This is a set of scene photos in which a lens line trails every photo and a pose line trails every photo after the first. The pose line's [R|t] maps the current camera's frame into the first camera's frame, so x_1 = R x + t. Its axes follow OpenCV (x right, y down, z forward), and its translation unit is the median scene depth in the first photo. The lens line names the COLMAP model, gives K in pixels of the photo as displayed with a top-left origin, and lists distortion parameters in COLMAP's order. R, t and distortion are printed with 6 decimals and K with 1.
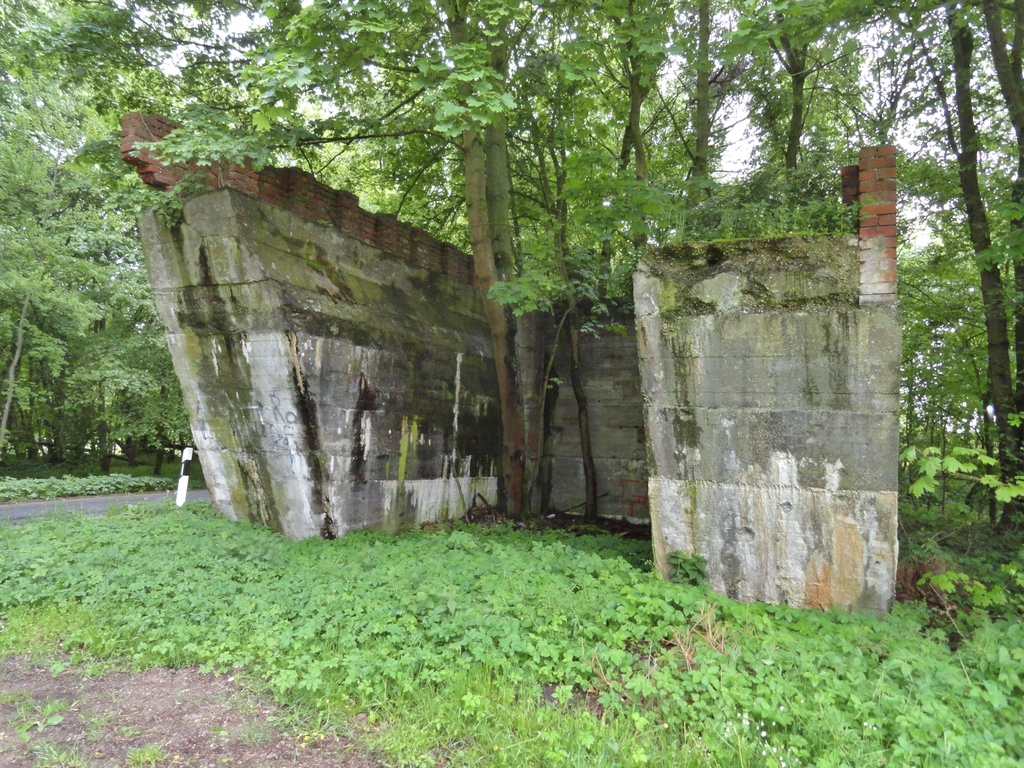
lens RADIAL K [[713.6, 0, 512.0], [0, 713.6, 382.4], [0, 0, 1]] dist [-0.001683, 0.000462]
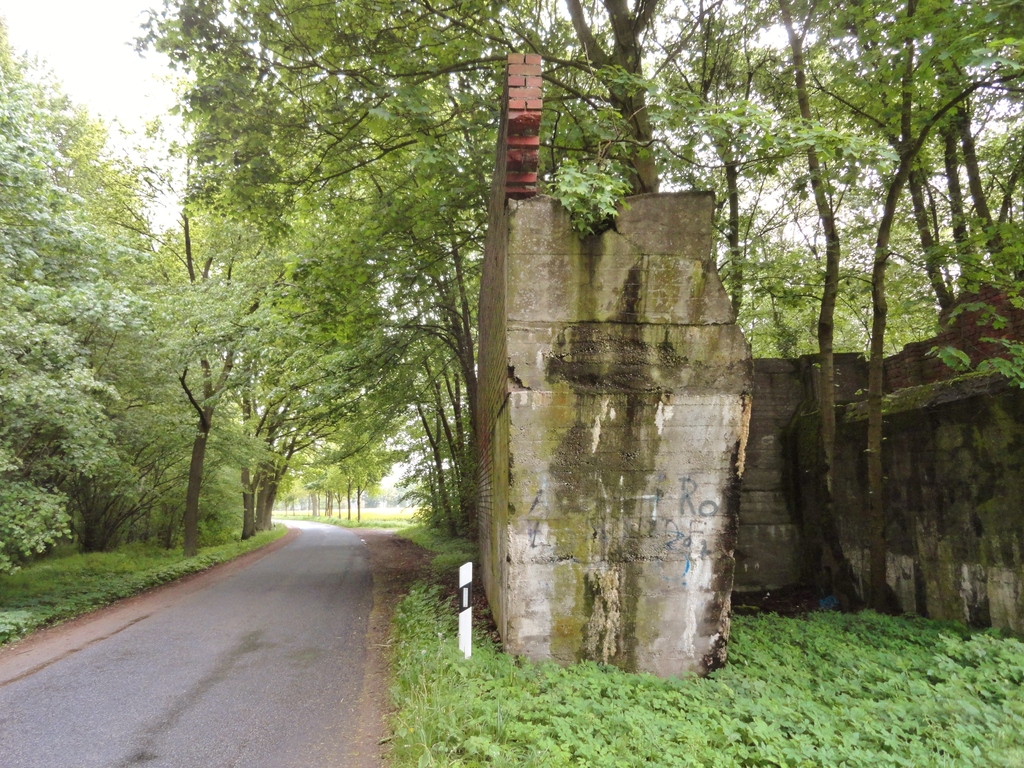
lens RADIAL K [[713.6, 0, 511.9], [0, 713.6, 384.7], [0, 0, 1]] dist [-0.001683, 0.000462]
pose [[0.851951, 0.034001, 0.522517, -0.858957], [0.006365, 0.997143, -0.075264, -0.024169], [-0.523583, 0.067447, 0.849300, 0.460351]]
